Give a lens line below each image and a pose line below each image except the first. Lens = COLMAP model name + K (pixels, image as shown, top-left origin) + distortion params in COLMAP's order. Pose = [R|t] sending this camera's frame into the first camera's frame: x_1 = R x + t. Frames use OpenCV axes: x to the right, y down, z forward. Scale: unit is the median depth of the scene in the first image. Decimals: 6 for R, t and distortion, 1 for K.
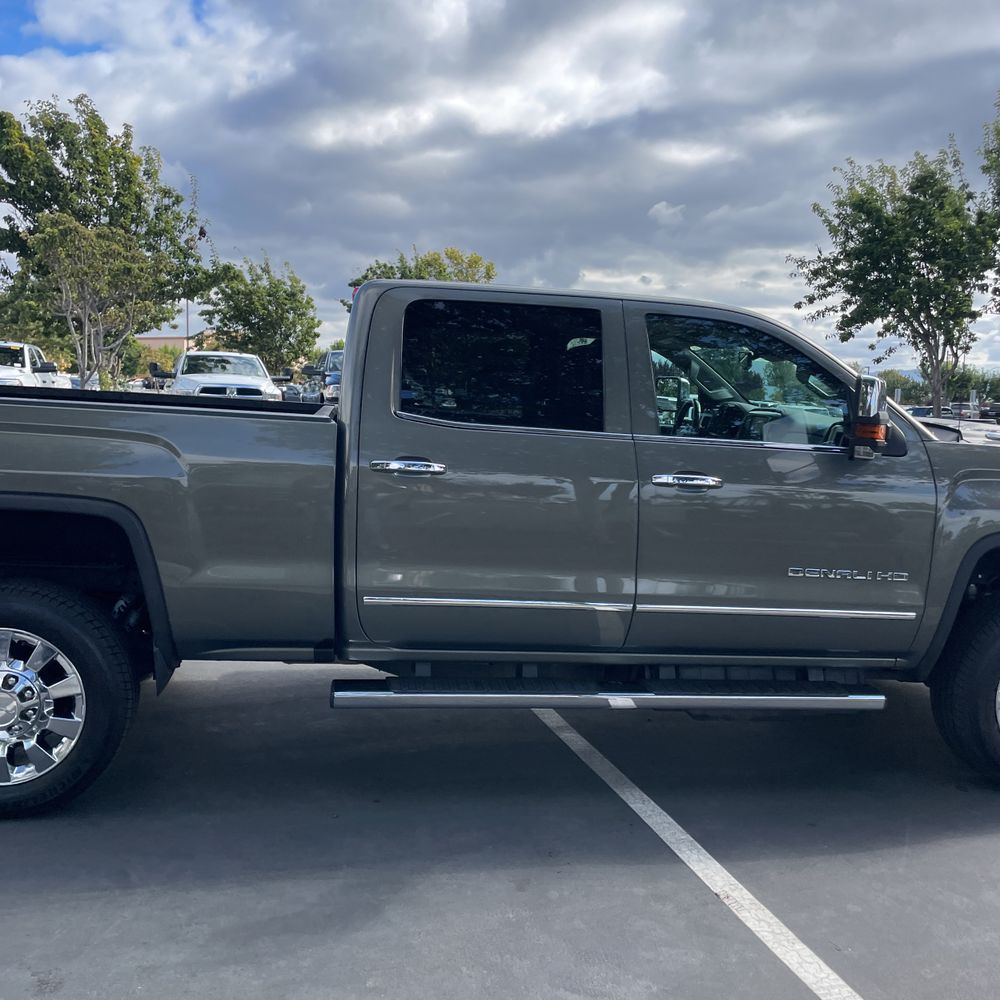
lens RADIAL K [[1012.2, 0, 498.2], [0, 1012.2, 501.8], [0, 0, 1]] dist [0.009319, 0.000000]
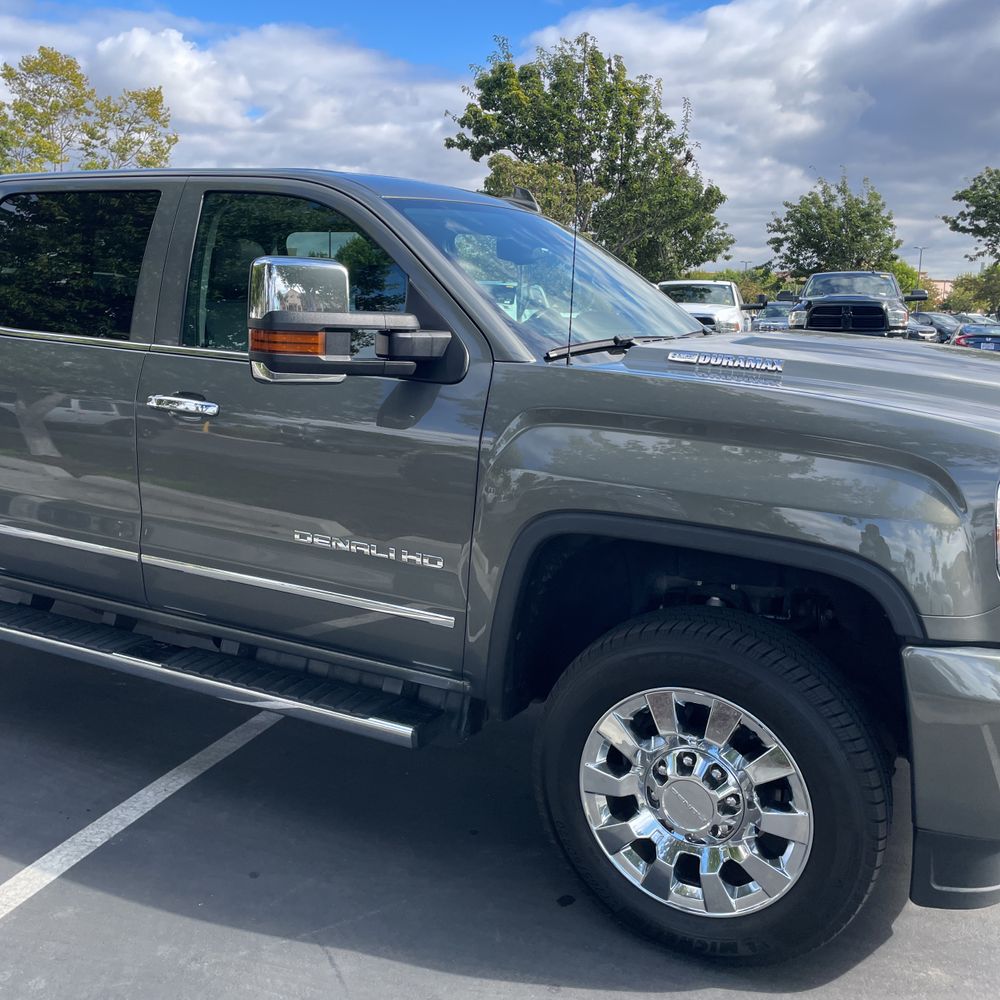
lens RADIAL K [[1012.2, 0, 490.1], [0, 1012.2, 501.3], [0, 0, 1]] dist [0.009319, 0.000000]
pose [[0.805659, 0.086049, -0.586097, 0.113938], [-0.048944, 0.995680, 0.078902, -0.002635], [0.590355, -0.034882, 0.806390, 0.068543]]
